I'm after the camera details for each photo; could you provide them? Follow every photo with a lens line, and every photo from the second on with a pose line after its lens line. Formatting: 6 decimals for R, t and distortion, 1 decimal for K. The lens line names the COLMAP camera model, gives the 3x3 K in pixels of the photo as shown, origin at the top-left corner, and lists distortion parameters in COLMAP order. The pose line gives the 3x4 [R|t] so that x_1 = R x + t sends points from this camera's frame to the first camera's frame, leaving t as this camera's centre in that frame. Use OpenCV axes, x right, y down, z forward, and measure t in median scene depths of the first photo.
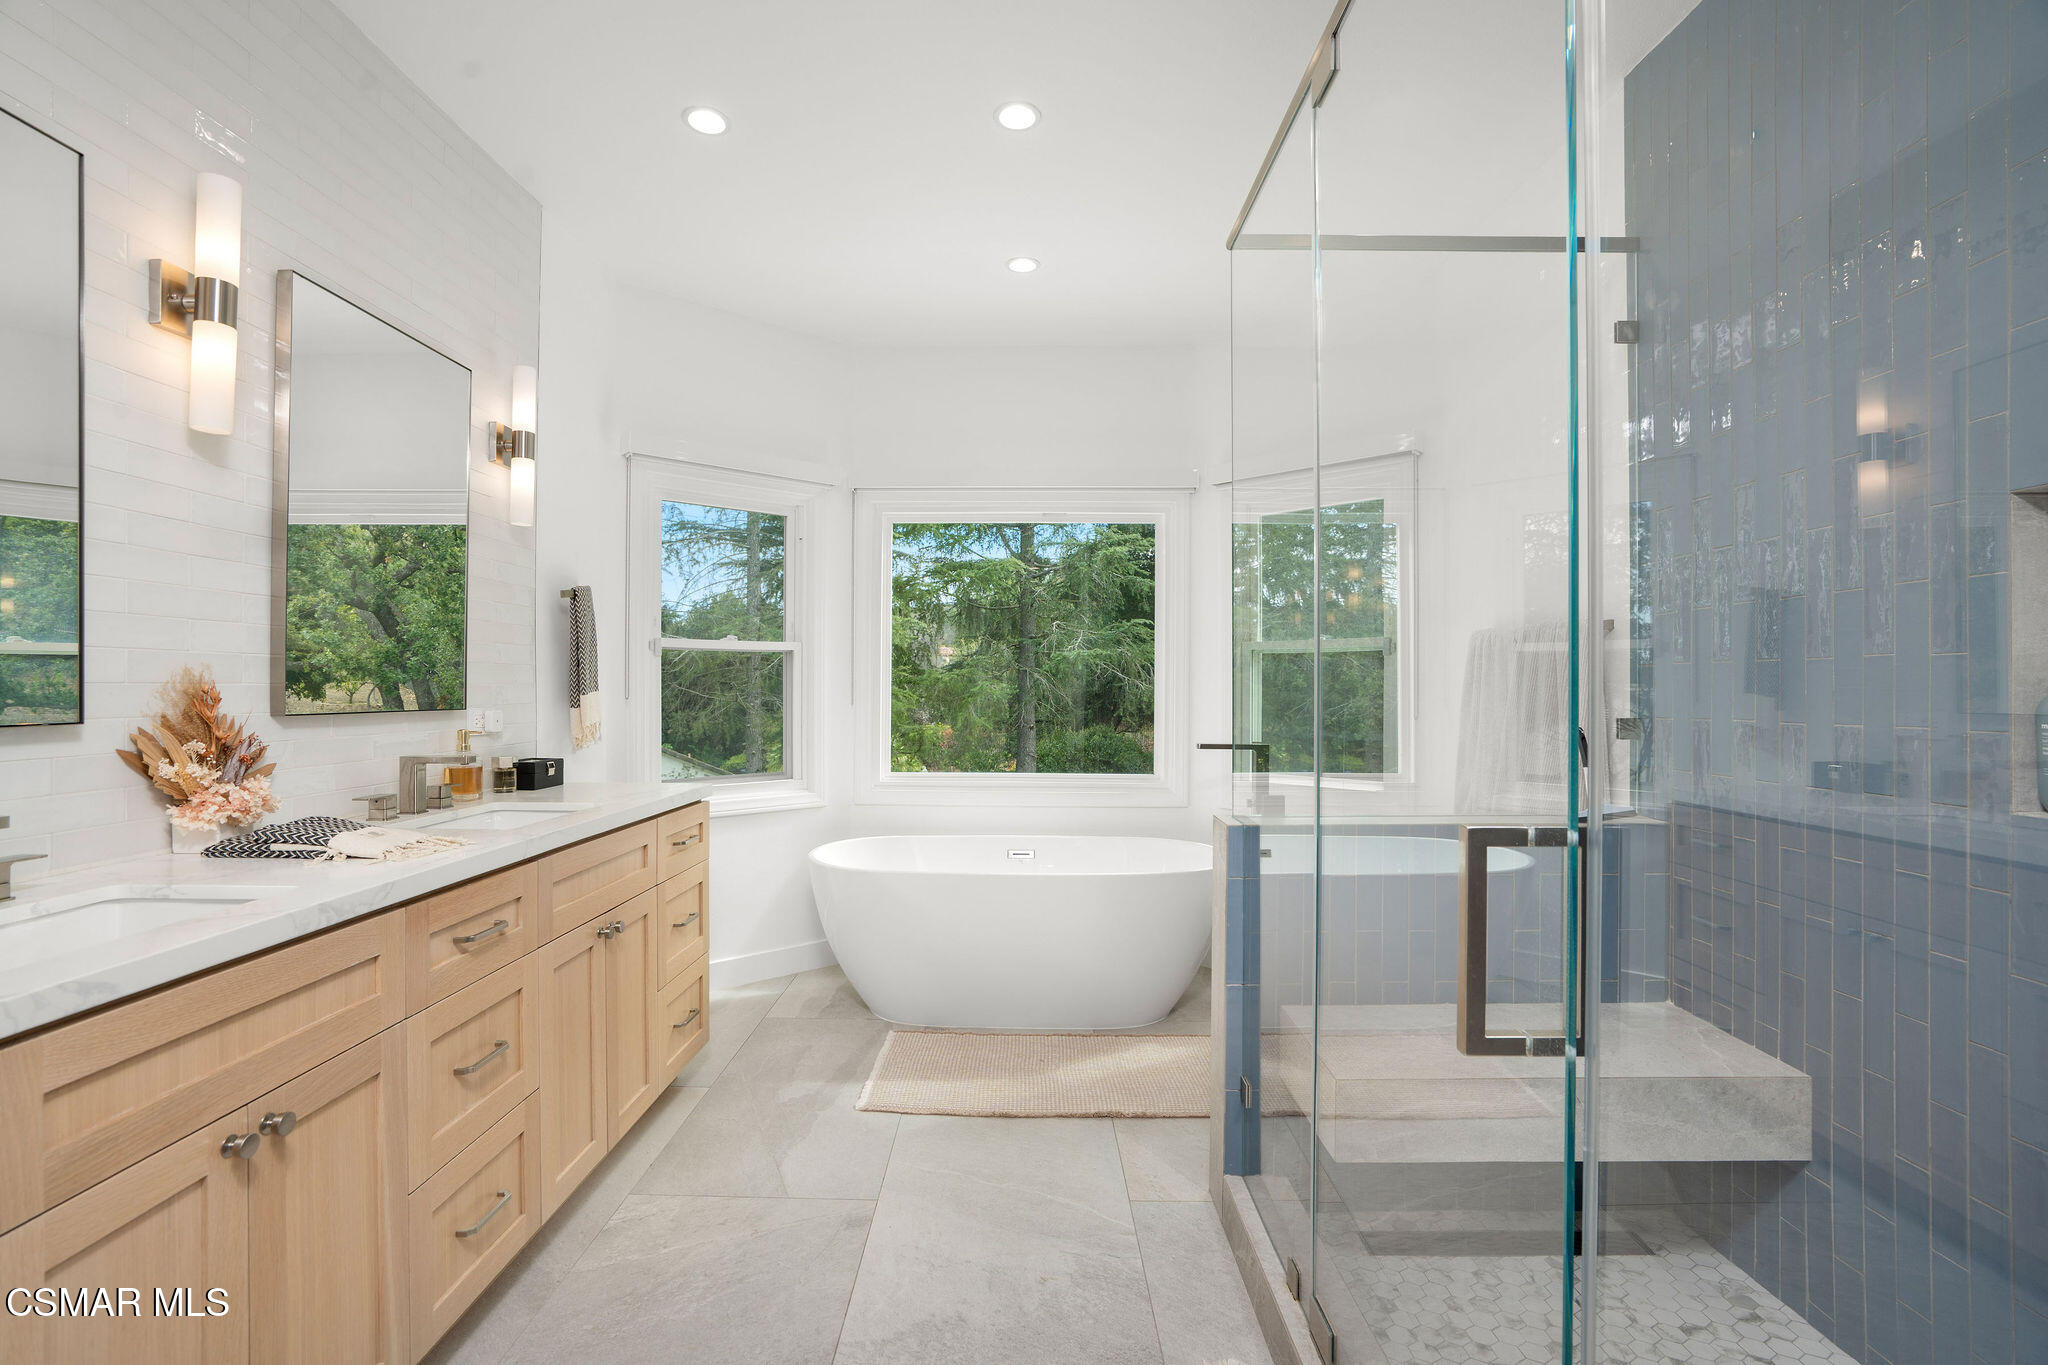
lens RADIAL K [[936.6, 0, 1017.9], [0, 936.6, 680.8], [0, 0, 1]] dist [-0.000071, 0.000007]
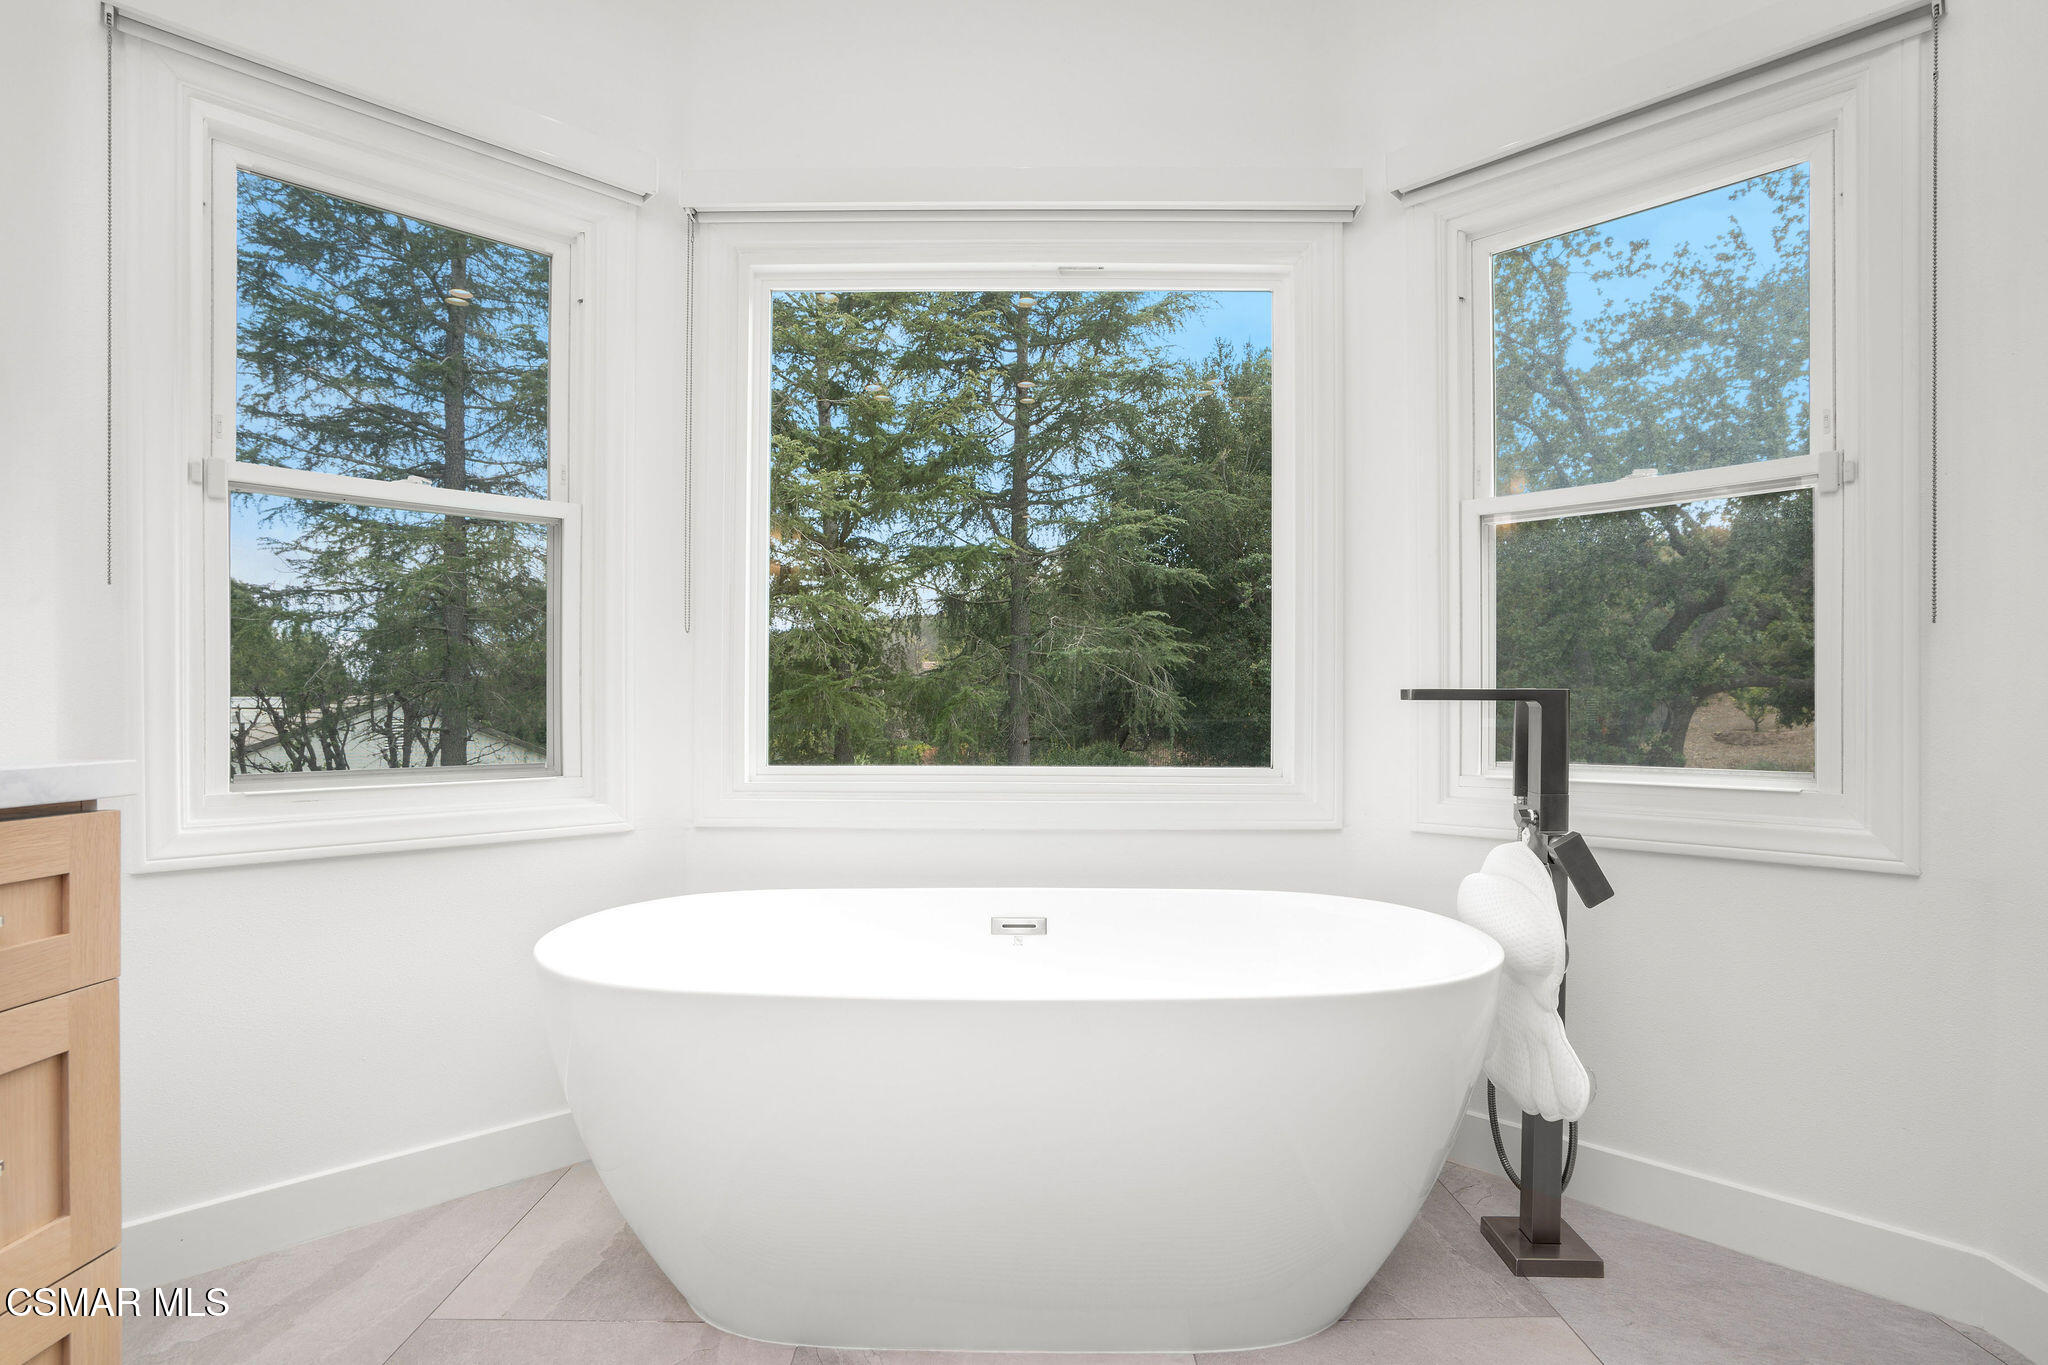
lens RADIAL K [[936.6, 0, 1029.6], [0, 936.6, 694.6], [0, 0, 1]] dist [-0.000071, 0.000007]
pose [[0.999718, -0.000769, 0.023748, -0.000871], [0.001196, 0.999838, -0.017977, 0.022982], [-0.023731, 0.018000, 0.999556, 0.162037]]
